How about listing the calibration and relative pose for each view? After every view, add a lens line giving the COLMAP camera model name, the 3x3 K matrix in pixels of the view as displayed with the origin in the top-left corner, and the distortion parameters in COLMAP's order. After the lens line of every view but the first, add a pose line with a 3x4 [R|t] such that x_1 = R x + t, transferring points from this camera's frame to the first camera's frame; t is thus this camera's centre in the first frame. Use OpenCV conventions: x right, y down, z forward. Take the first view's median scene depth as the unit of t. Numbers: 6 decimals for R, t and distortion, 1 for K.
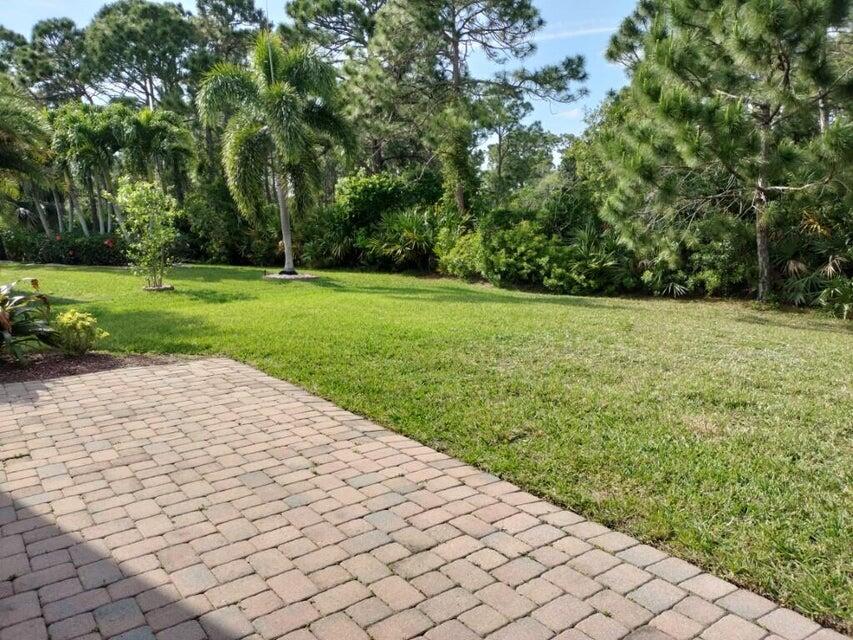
lens RADIAL K [[630.7, 0, 426.5], [0, 630.7, 320.0], [0, 0, 1]] dist [0.080728, -0.111793]
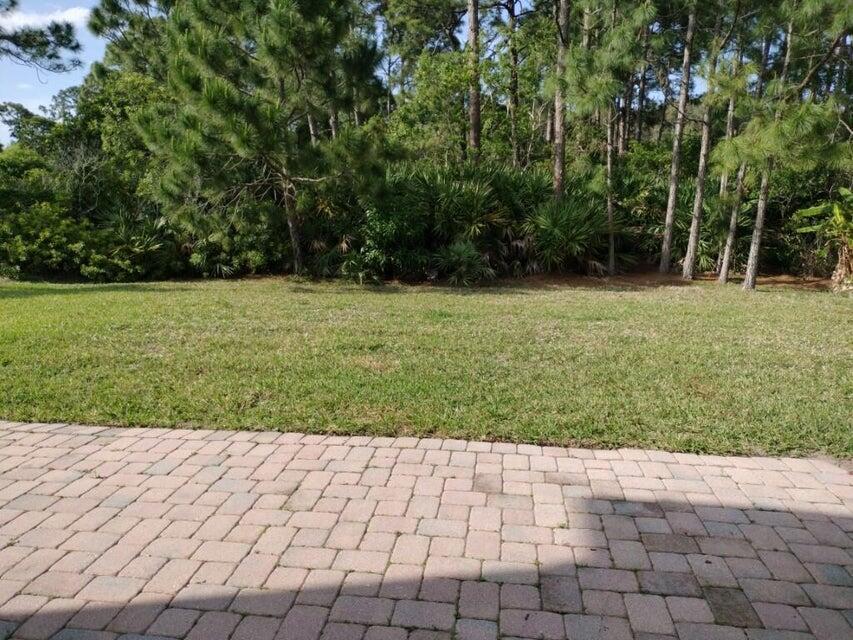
lens RADIAL K [[630.7, 0, 426.5], [0, 630.7, 320.0], [0, 0, 1]] dist [0.080728, -0.111793]
pose [[0.701230, -0.117429, 0.703198, -0.132396], [0.100789, 0.992764, 0.065278, 0.000812], [-0.705775, 0.025100, 0.707991, 0.001818]]
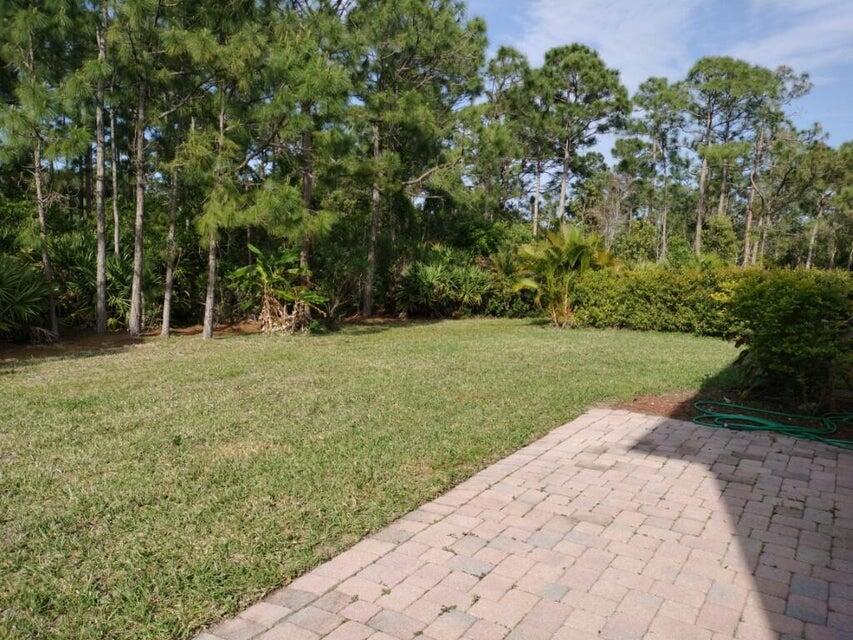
lens RADIAL K [[630.7, 0, 426.5], [0, 630.7, 320.0], [0, 0, 1]] dist [0.080728, -0.111793]
pose [[-0.345235, -0.075849, 0.935446, -0.237880], [0.139536, 0.981503, 0.131080, -0.054659], [-0.928086, 0.175782, -0.328265, 0.353415]]
